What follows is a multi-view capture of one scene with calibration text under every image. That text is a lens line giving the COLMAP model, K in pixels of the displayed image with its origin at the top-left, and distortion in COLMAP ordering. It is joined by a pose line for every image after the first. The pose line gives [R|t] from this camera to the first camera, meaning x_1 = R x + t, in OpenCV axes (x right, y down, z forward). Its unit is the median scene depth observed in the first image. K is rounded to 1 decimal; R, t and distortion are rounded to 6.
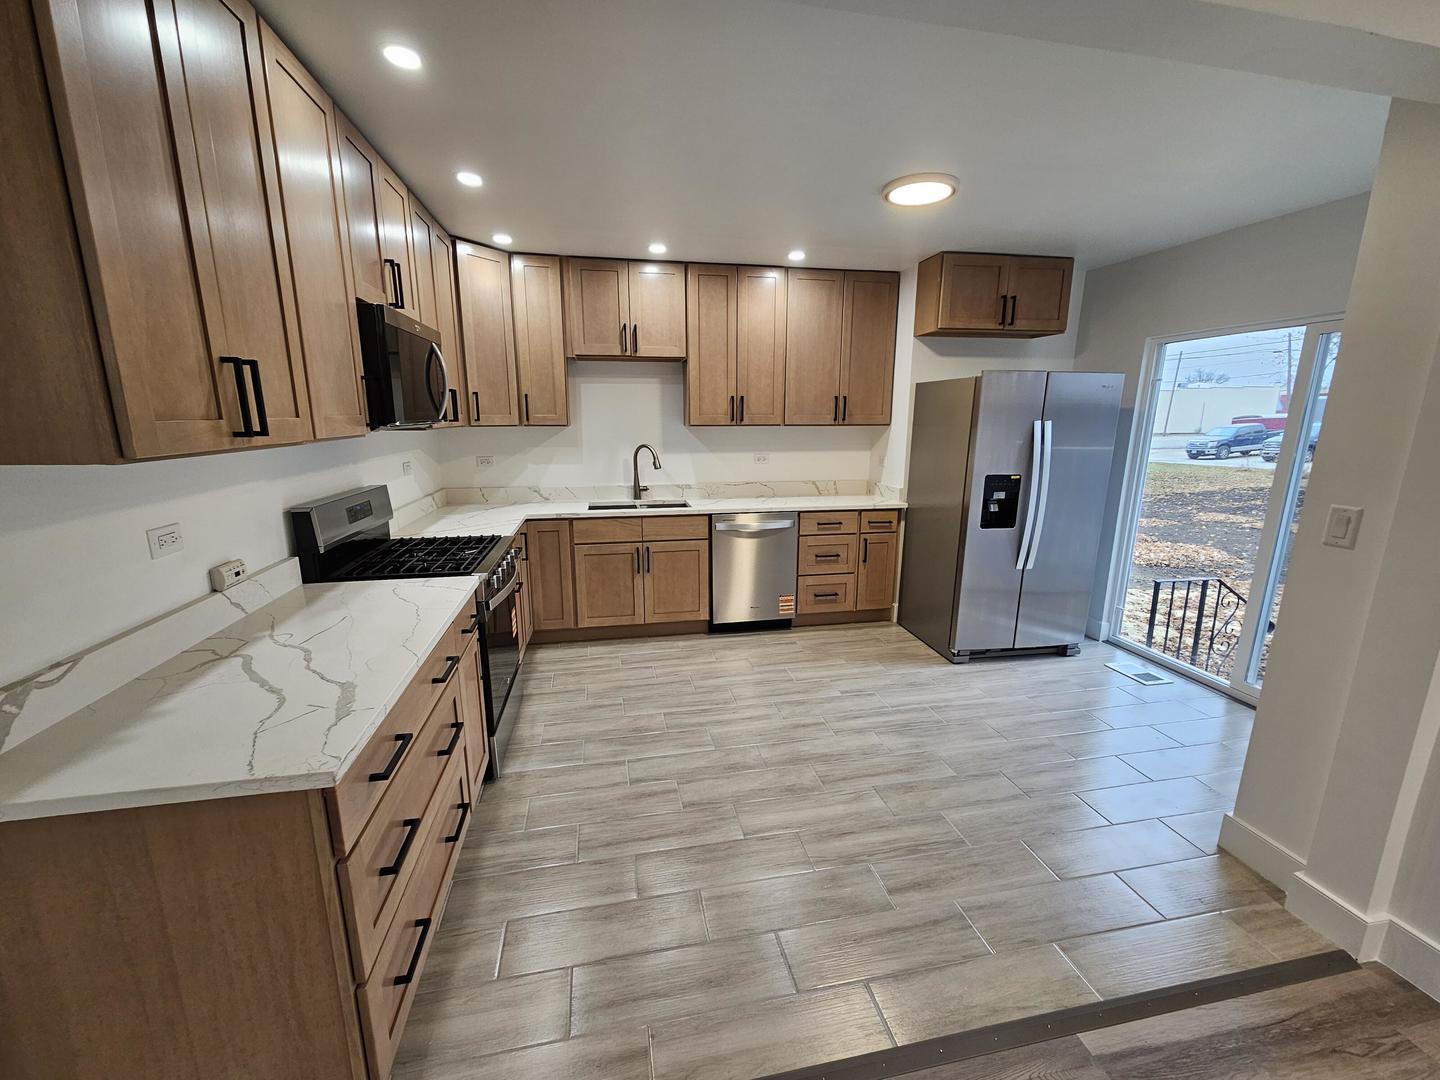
lens RADIAL K [[593.5, 0, 722.3], [0, 593.5, 546.1], [0, 0, 1]] dist [0.007528, 0.000134]
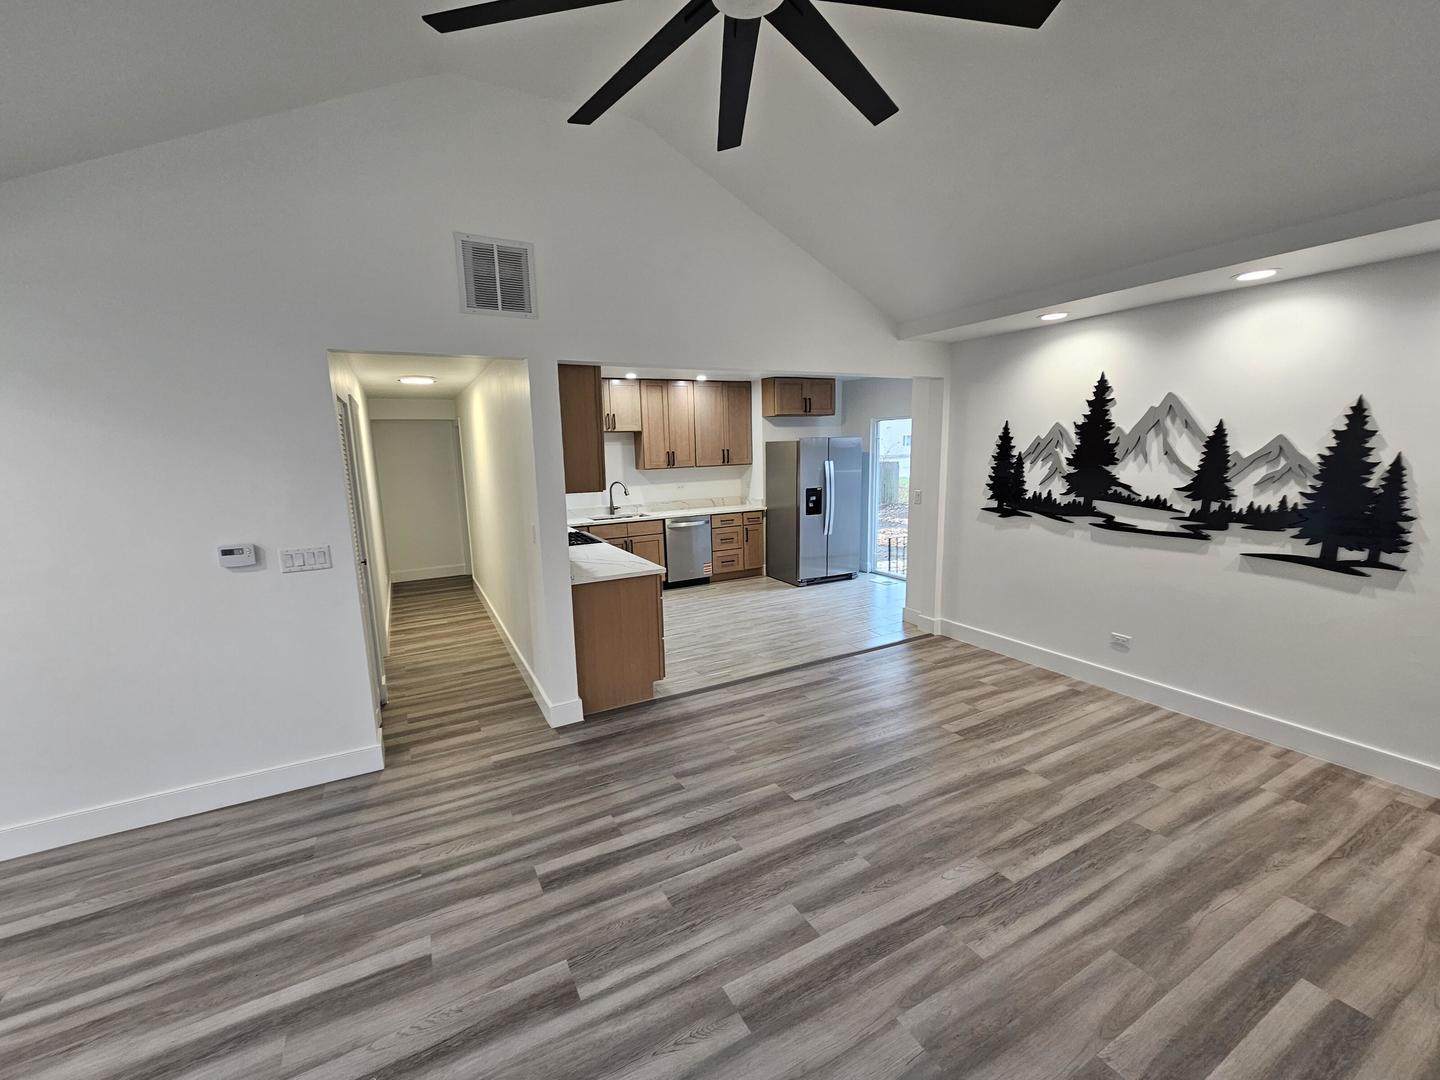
lens RADIAL K [[593.5, 0, 714.4], [0, 593.5, 547.3], [0, 0, 1]] dist [0.007528, 0.000134]
pose [[0.958278, -0.077080, 0.275248, -0.362934], [0.090487, 0.995235, -0.036327, 0.106212], [-0.271136, 0.059718, 0.960687, -0.717510]]
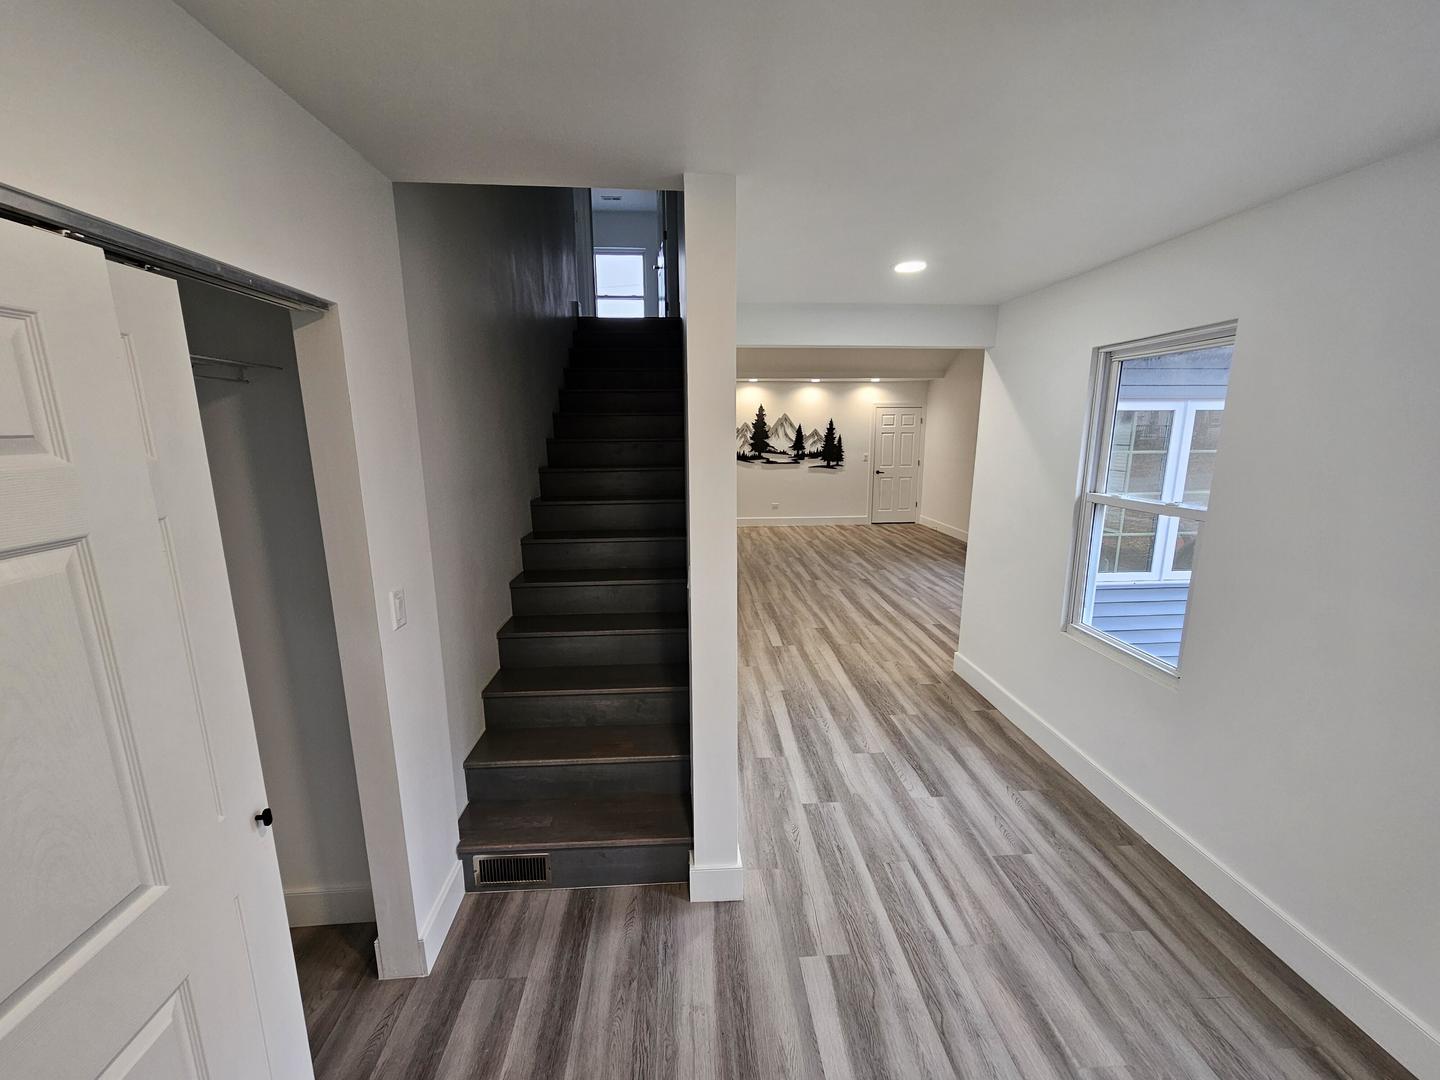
lens RADIAL K [[593.5, 0, 715.1], [0, 593.5, 541.1], [0, 0, 1]] dist [0.007528, 0.000134]
pose [[0.137004, -0.189133, 0.972347, -2.011550], [0.217271, 0.963437, 0.156787, -0.026859], [-0.966449, 0.189783, 0.173088, -0.127540]]
